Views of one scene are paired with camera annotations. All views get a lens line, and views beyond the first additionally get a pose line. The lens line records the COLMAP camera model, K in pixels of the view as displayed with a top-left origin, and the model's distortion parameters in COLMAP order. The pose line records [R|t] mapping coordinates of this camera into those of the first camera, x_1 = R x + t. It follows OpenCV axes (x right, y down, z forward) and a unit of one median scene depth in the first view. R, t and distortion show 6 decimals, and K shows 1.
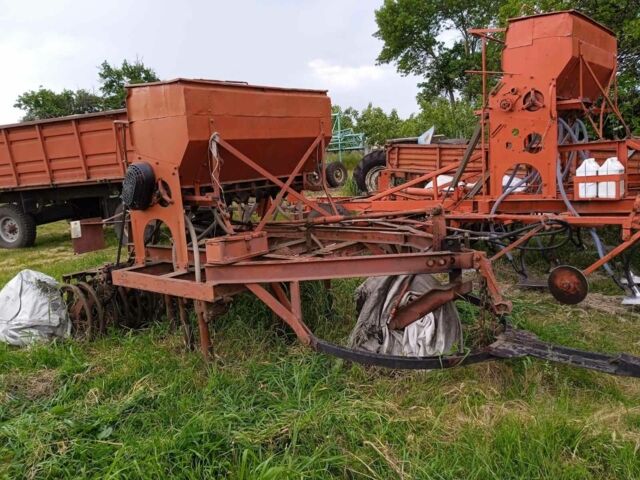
lens RADIAL K [[533.8, 0, 319.8], [0, 533.8, 229.5], [0, 0, 1]] dist [0.104976, -0.171978]
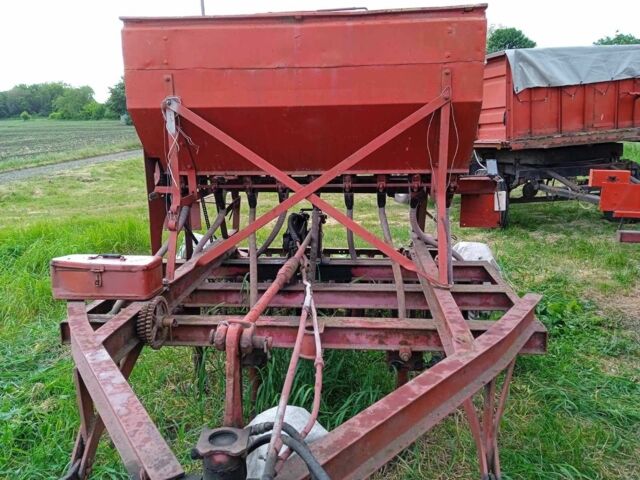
lens RADIAL K [[533.8, 0, 319.8], [0, 533.8, 229.5], [0, 0, 1]] dist [0.104976, -0.171978]
pose [[0.555258, 0.215061, -0.803391, 0.365254], [-0.140838, 0.976351, 0.164022, -0.124195], [0.819667, 0.022073, 0.572415, 0.620319]]
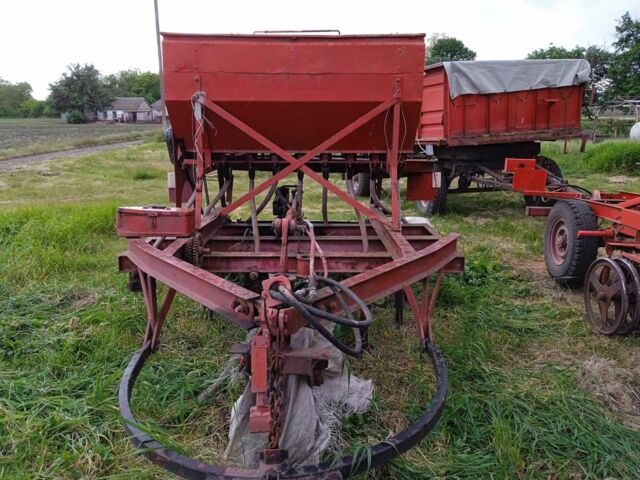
lens RADIAL K [[533.8, 0, 319.8], [0, 533.8, 229.5], [0, 0, 1]] dist [0.104976, -0.171978]
pose [[0.630257, 0.210691, -0.747252, 0.505104], [-0.155771, 0.977219, 0.144149, -0.094720], [0.760600, 0.025550, 0.648718, 0.465444]]
